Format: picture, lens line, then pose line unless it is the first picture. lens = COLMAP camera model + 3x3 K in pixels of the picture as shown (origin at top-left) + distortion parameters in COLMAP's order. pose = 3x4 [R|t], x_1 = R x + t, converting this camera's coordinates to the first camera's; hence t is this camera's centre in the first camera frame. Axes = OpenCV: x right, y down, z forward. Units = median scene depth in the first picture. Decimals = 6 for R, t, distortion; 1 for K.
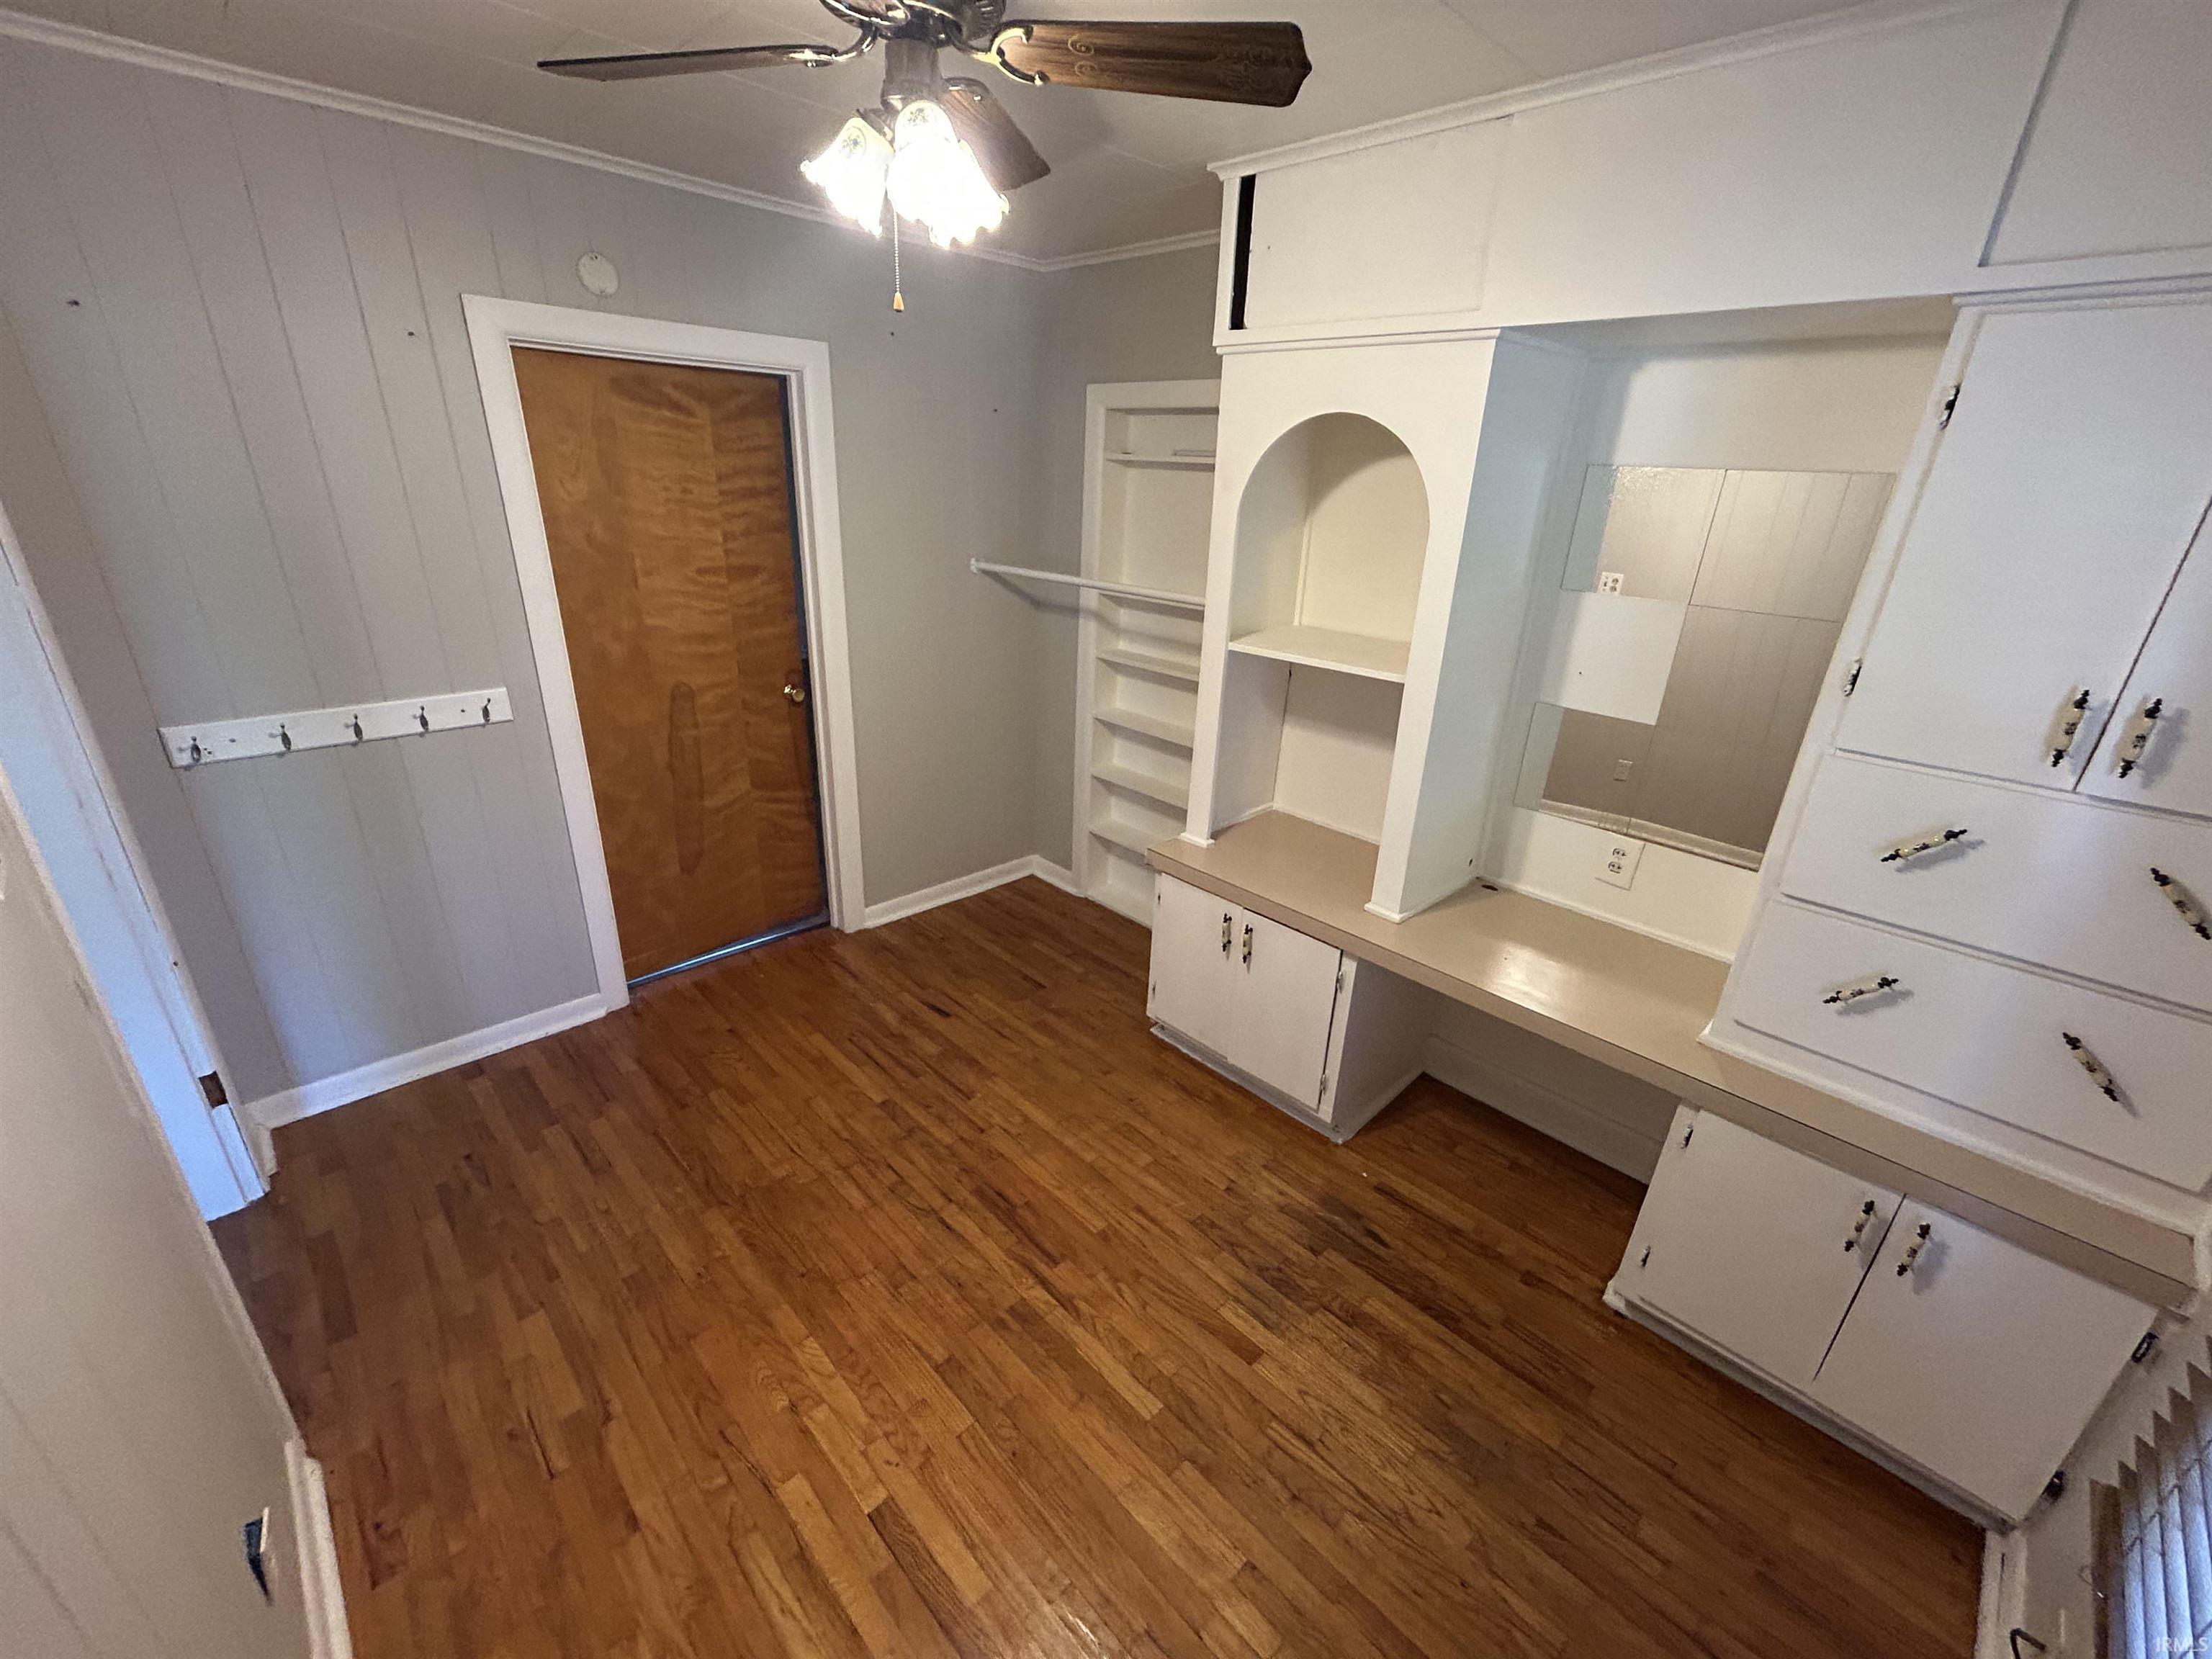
lens RADIAL K [[902.1, 0, 1113.5], [0, 902.1, 833.7], [0, 0, 1]] dist [-0.001175, 0.001225]
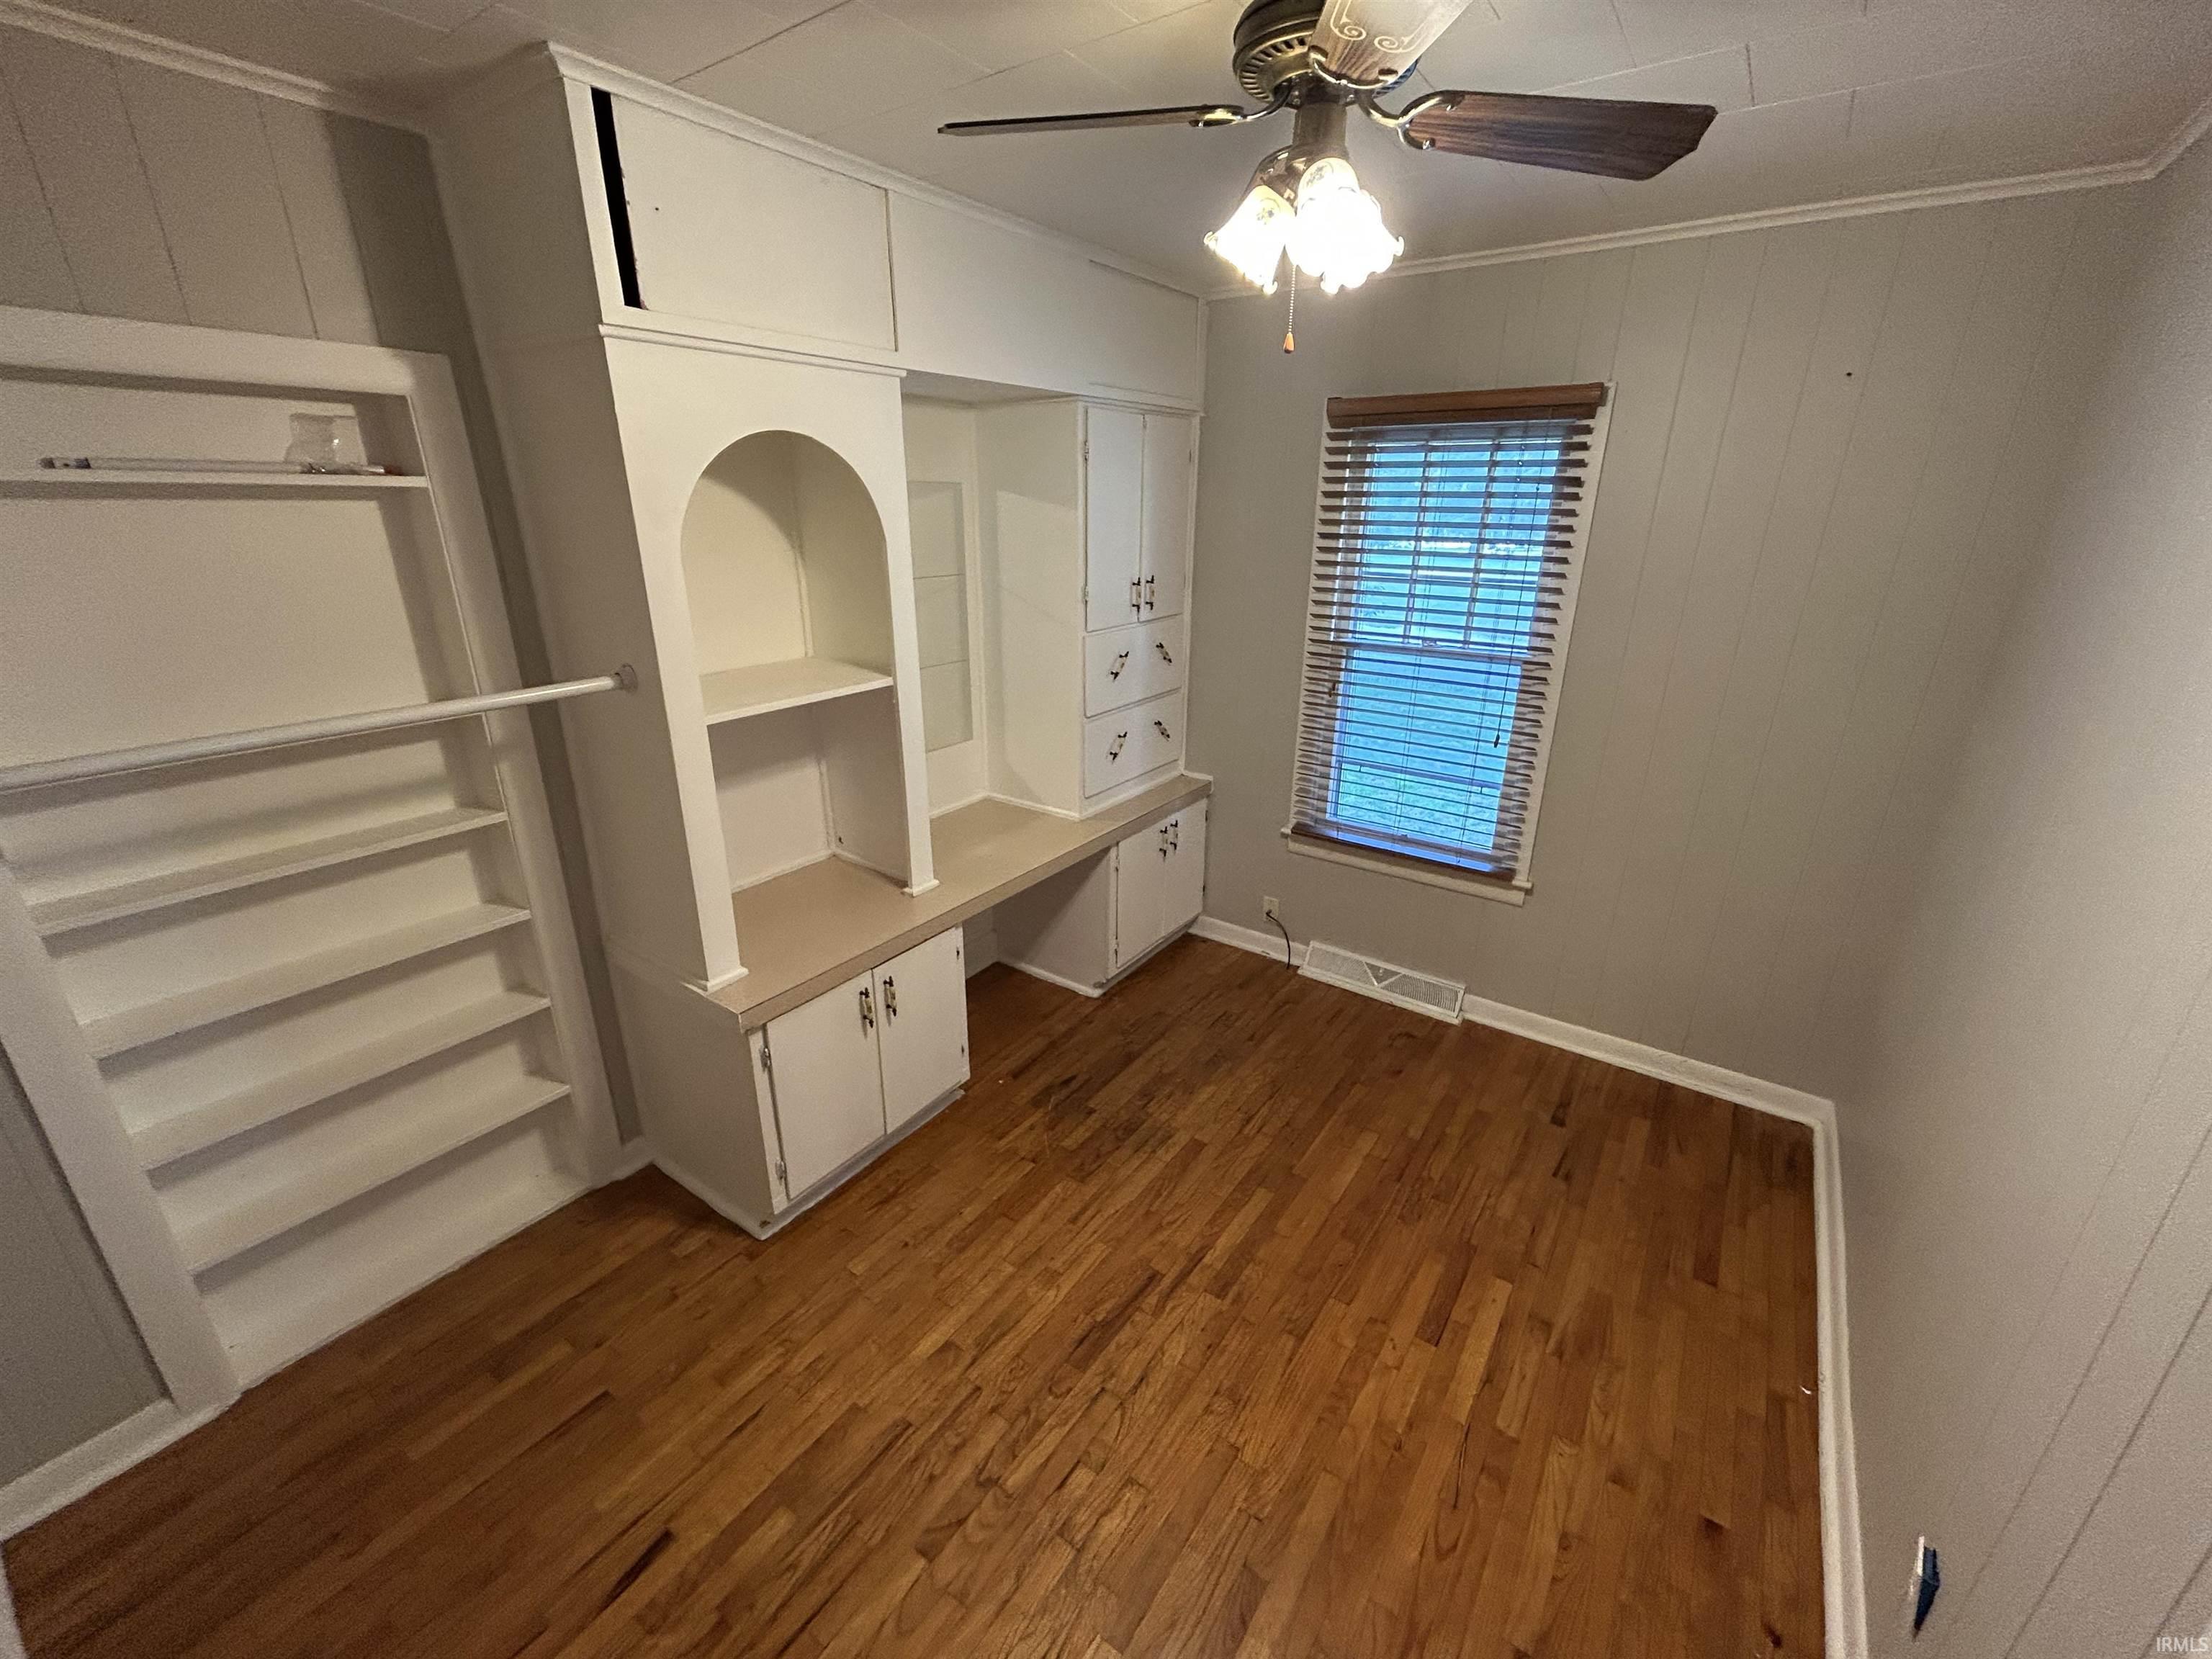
lens RADIAL K [[902.1, 0, 1103.6], [0, 902.1, 832.6], [0, 0, 1]] dist [-0.001175, 0.001225]
pose [[-0.175877, -0.379315, 0.908398, -0.740185], [0.361920, 0.833239, 0.418003, -0.362012], [-0.915467, 0.402285, -0.009266, 0.809739]]
